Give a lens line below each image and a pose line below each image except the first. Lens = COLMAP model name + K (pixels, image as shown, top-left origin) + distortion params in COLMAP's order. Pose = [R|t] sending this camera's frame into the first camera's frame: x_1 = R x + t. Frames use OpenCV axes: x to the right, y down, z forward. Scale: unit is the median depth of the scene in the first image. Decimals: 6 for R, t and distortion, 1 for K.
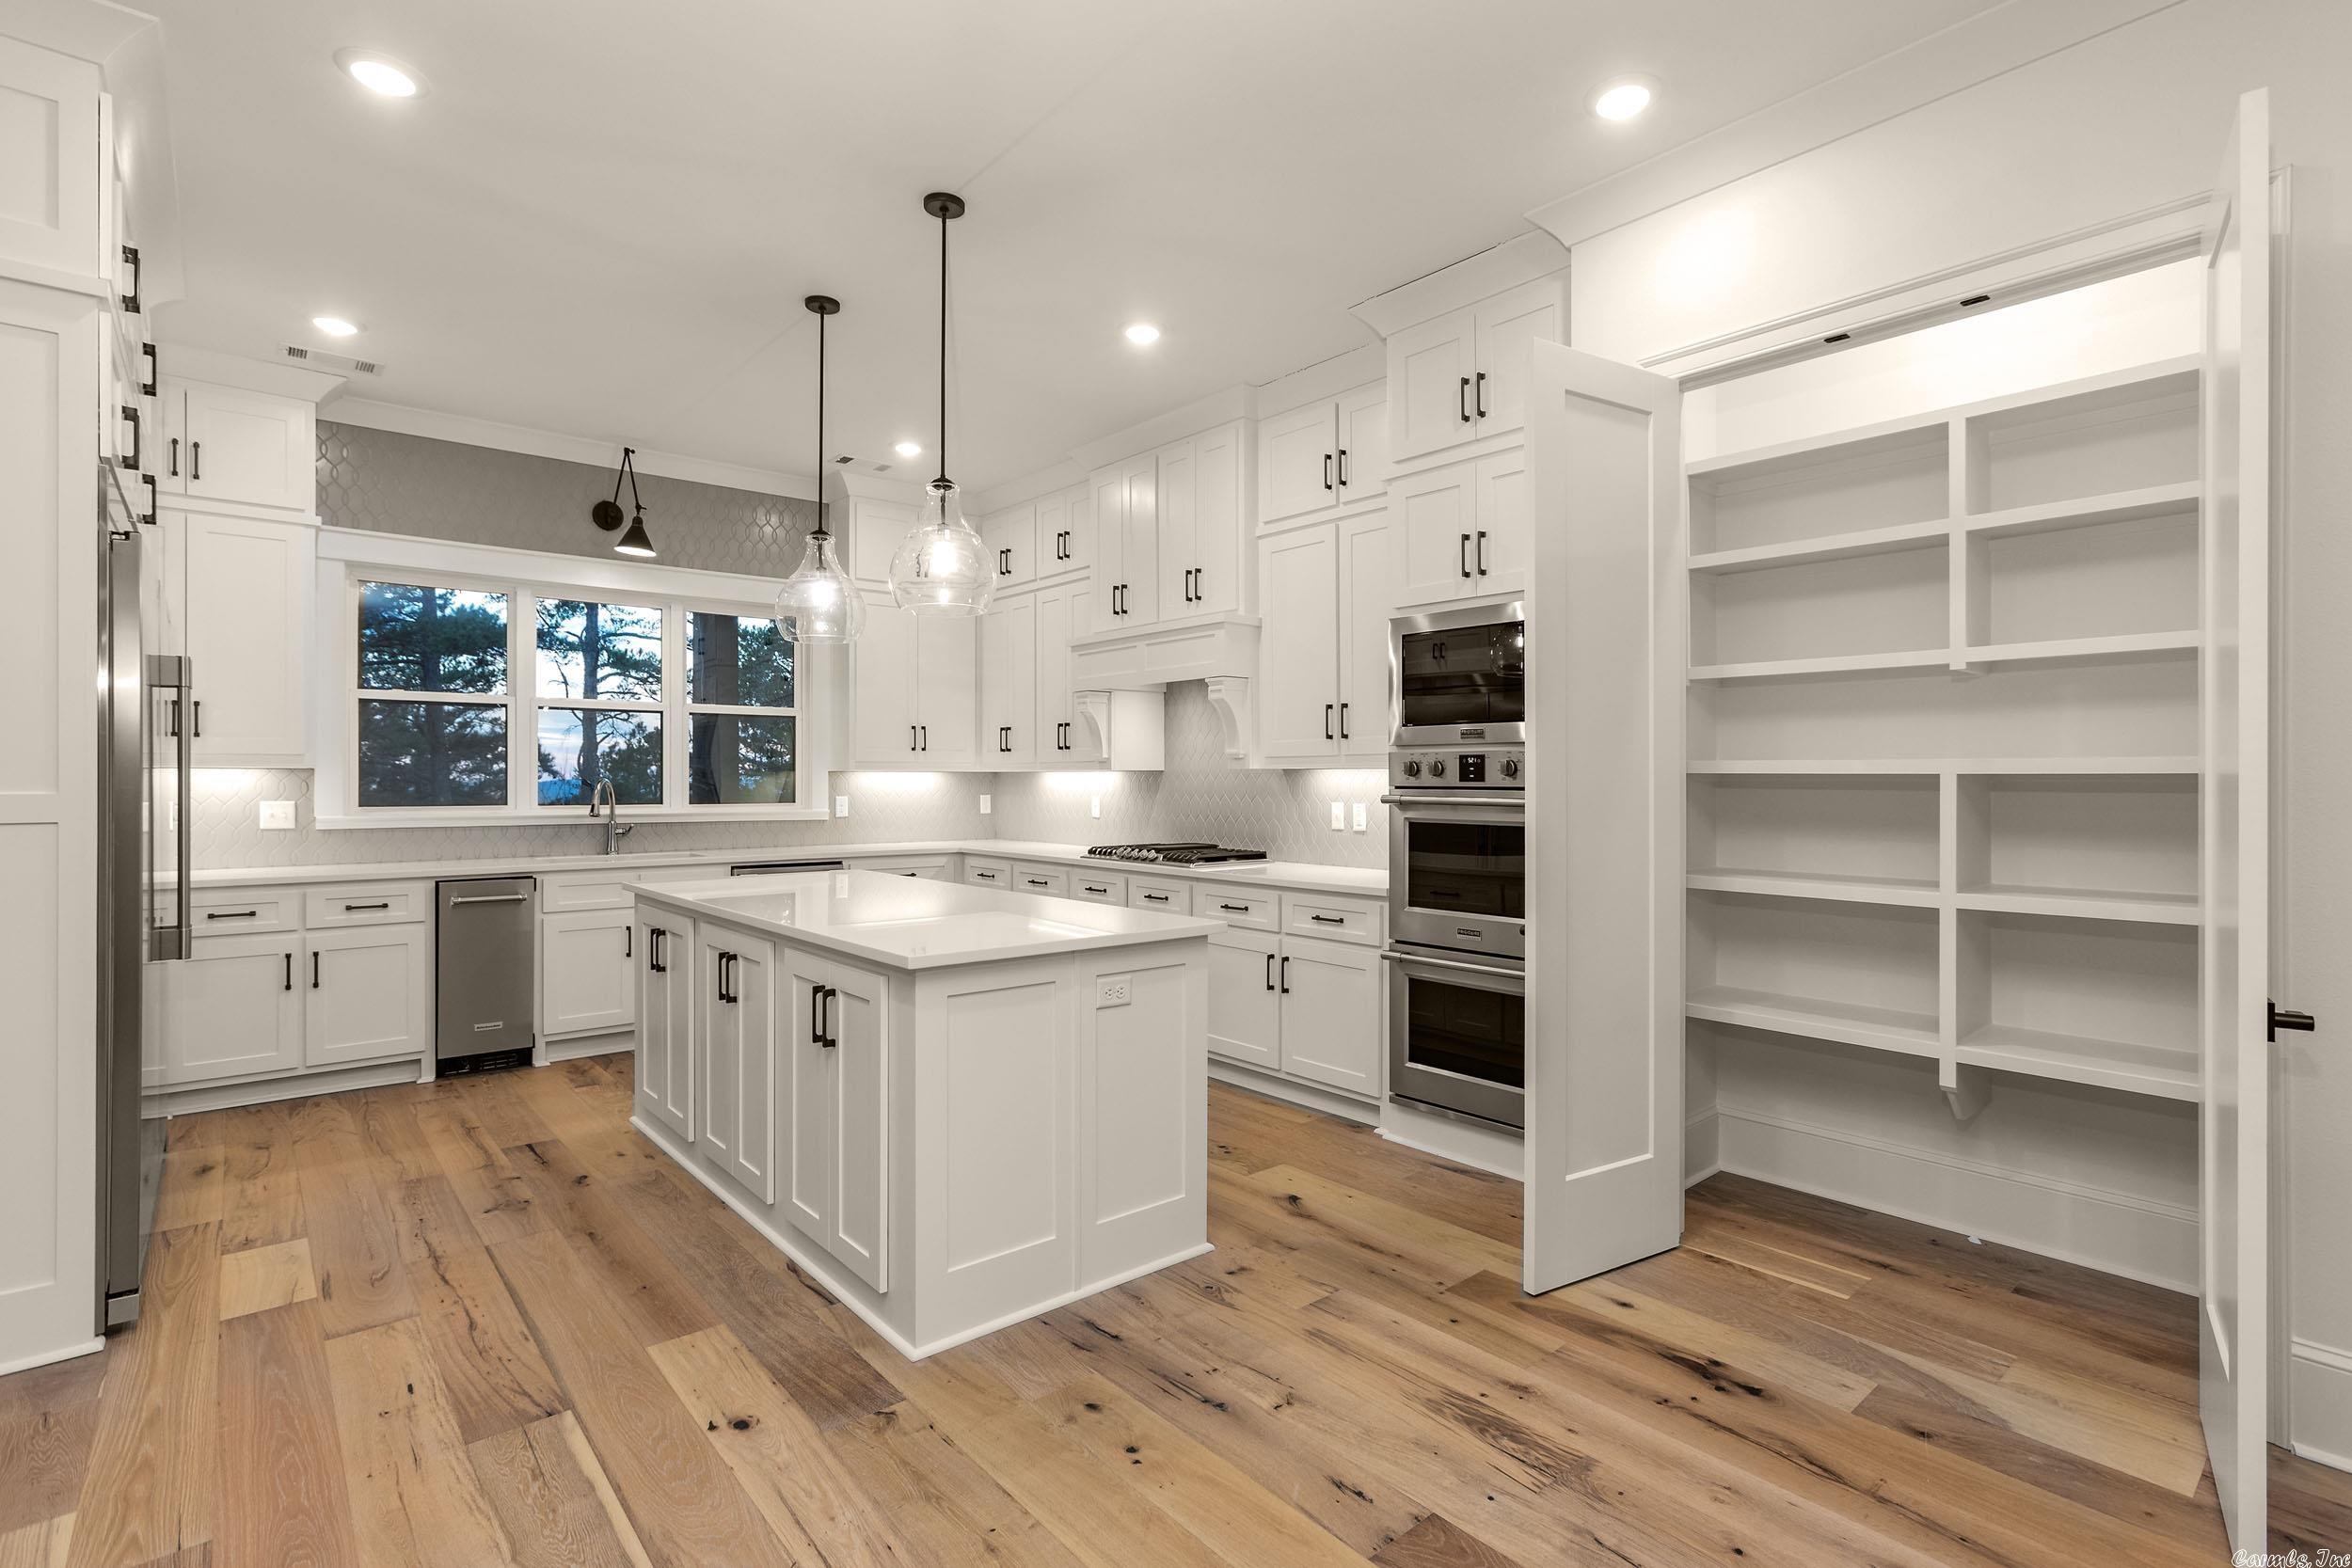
lens RADIAL K [[1164.2, 0, 1244.9], [0, 1164.2, 778.5], [0, 0, 1]] dist [-0.000411, 0.002197]
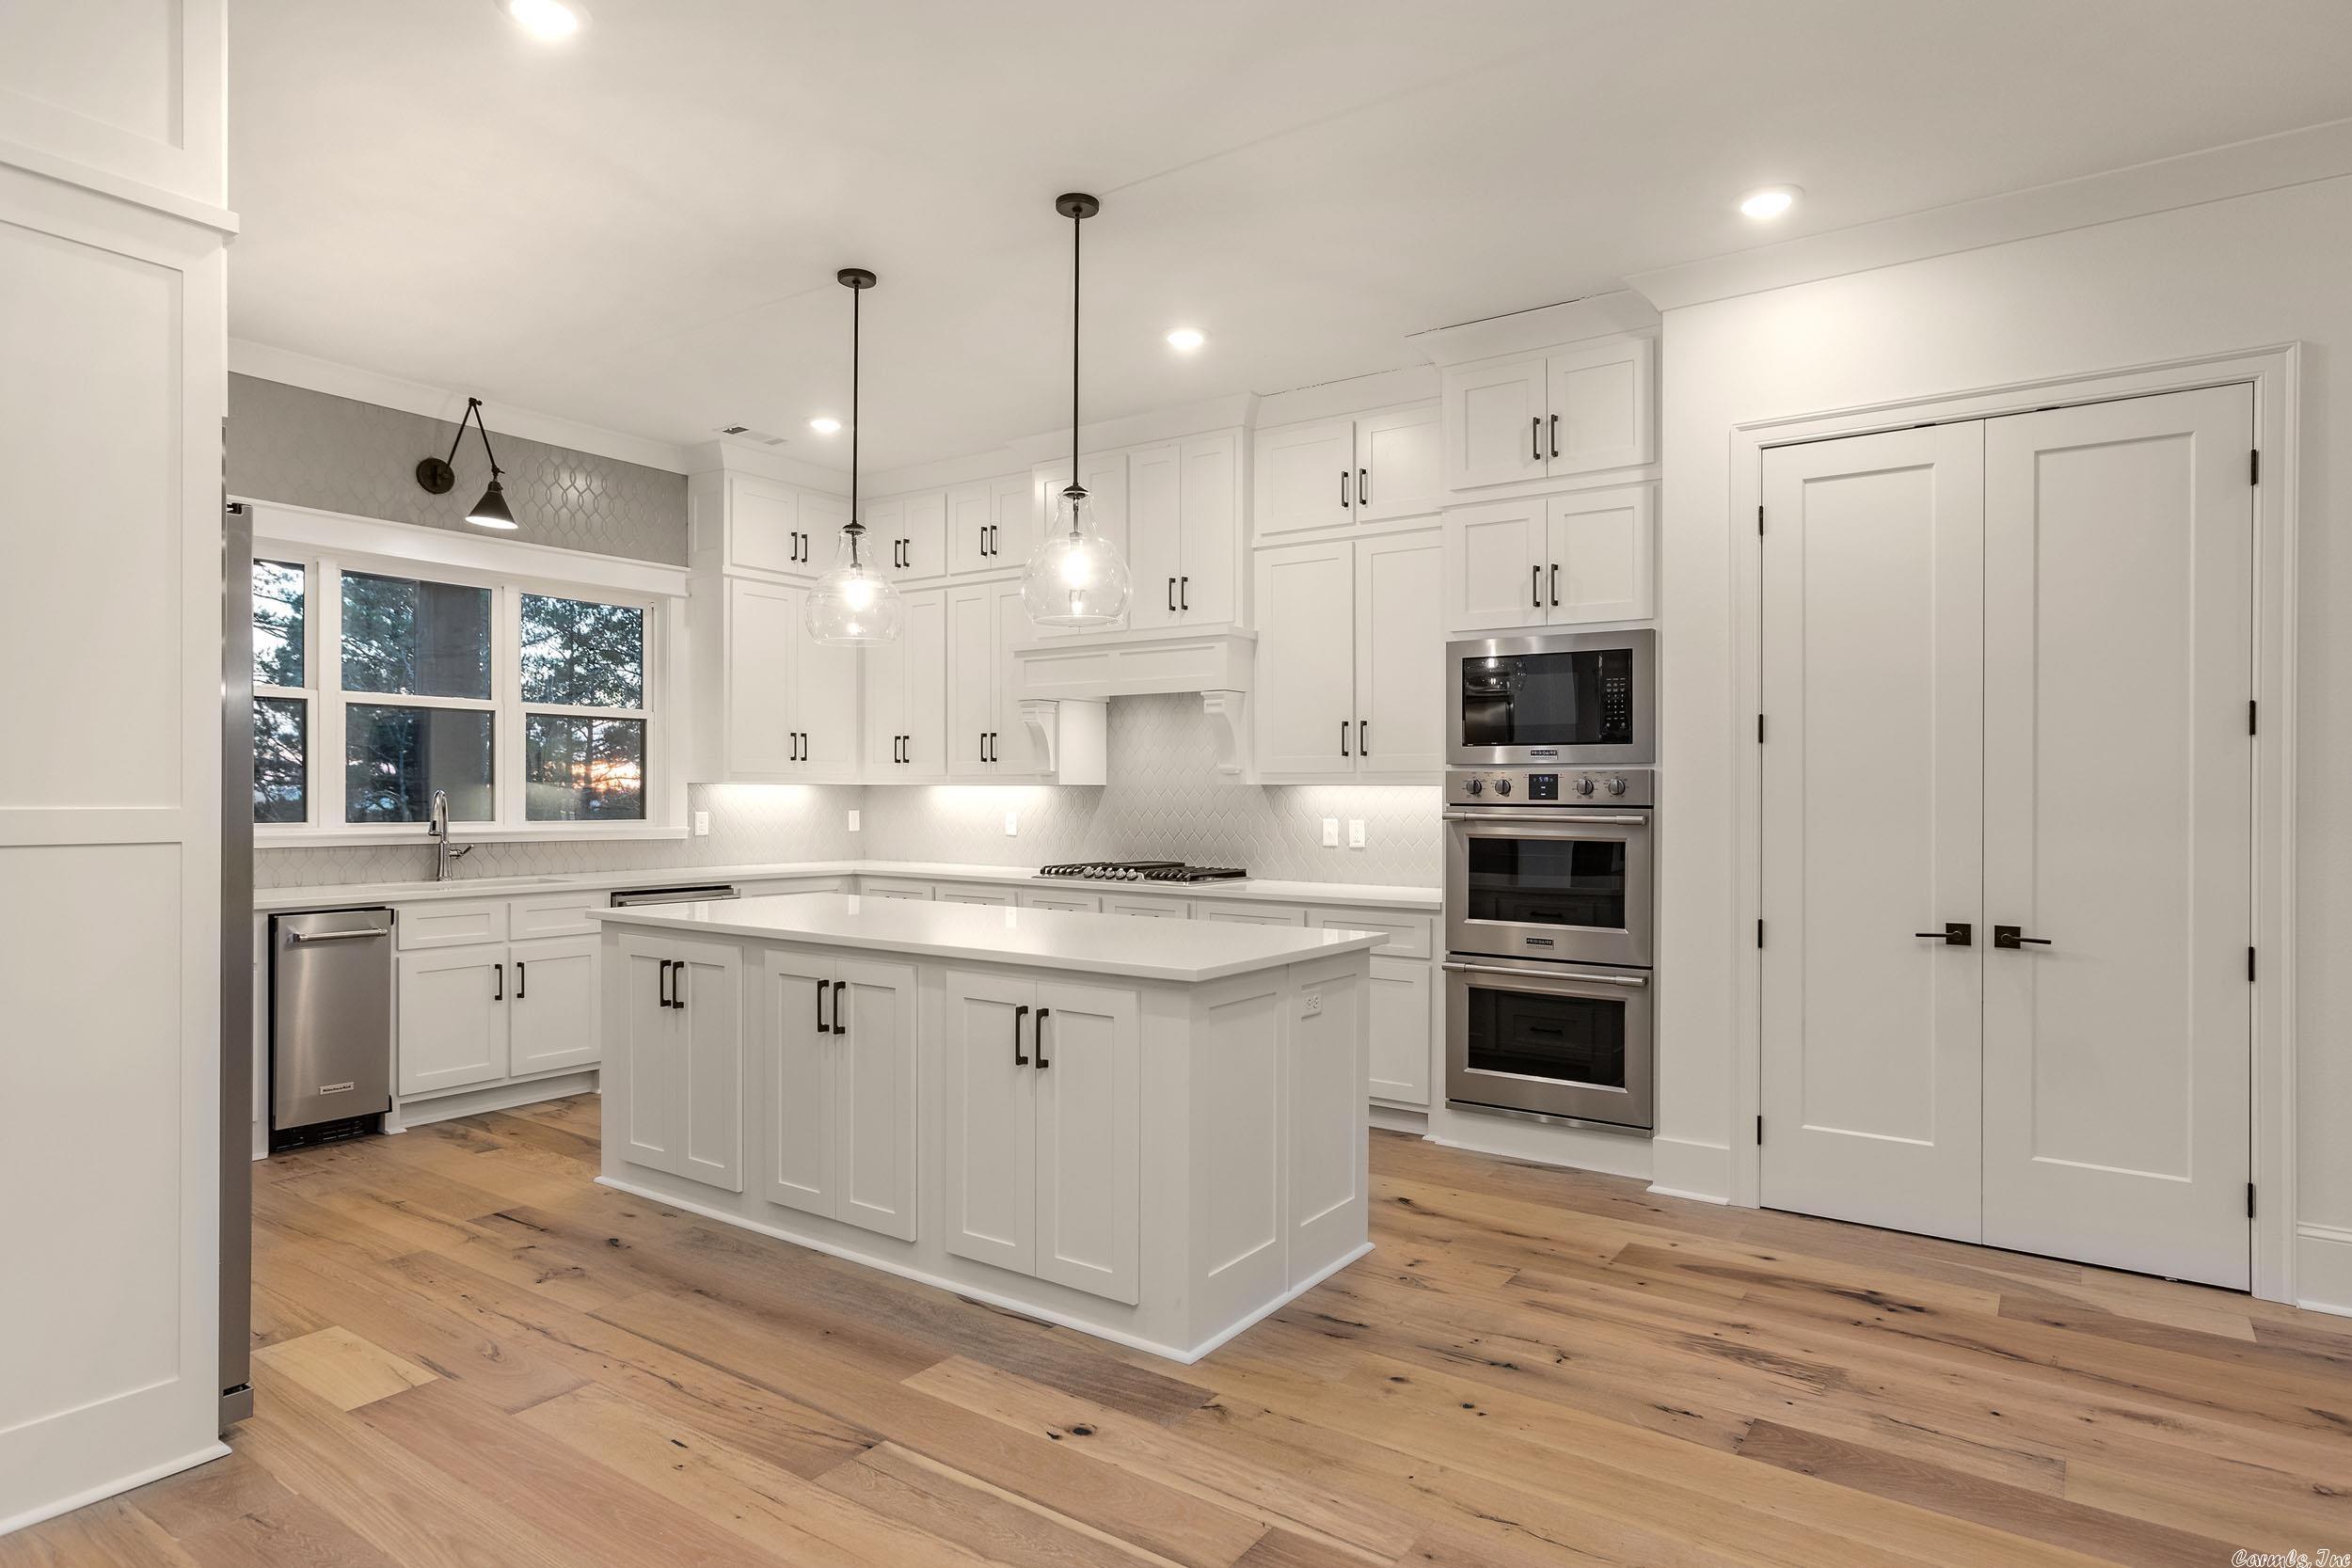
lens RADIAL K [[1295.7, 0, 1250.1], [0, 1295.7, 795.5], [0, 0, 1]] dist [0.002332, -0.001353]
pose [[0.970312, 0.004190, 0.241820, -0.336886], [-0.004786, 0.999987, 0.001880, -0.001689], [-0.241809, -0.002981, 0.970319, -0.078698]]
